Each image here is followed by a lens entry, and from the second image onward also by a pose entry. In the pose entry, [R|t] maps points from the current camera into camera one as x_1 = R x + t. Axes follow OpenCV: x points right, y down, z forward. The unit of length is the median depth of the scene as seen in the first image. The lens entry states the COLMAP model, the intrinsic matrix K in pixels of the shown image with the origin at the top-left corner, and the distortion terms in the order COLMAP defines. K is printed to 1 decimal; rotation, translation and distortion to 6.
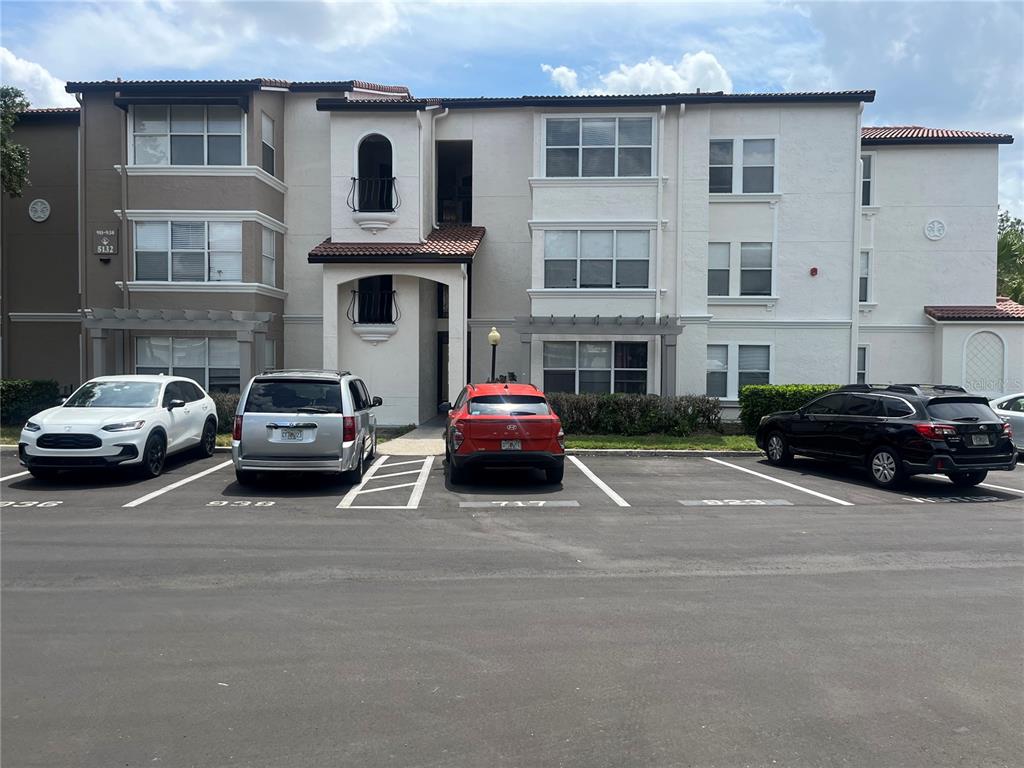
lens RADIAL K [[780.7, 0, 506.5], [0, 780.7, 384.5], [0, 0, 1]] dist [0.079483, -0.105737]
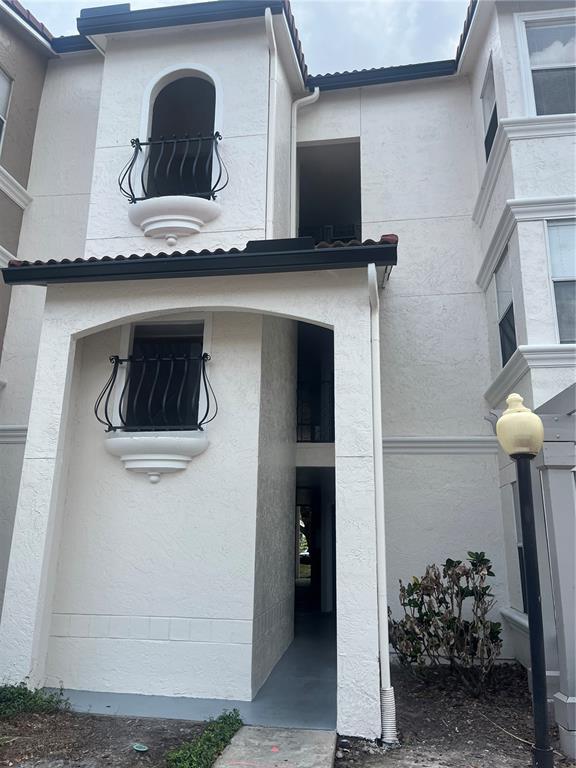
lens RADIAL K [[585.5, 0, 287.1], [0, 585.5, 368.2], [0, 0, 1]] dist [0.079483, -0.105737]
pose [[0.997071, -0.010259, -0.075785, -0.072619], [-0.012959, 0.953967, -0.299633, -0.014400], [0.075370, 0.299737, 0.951040, 0.690766]]
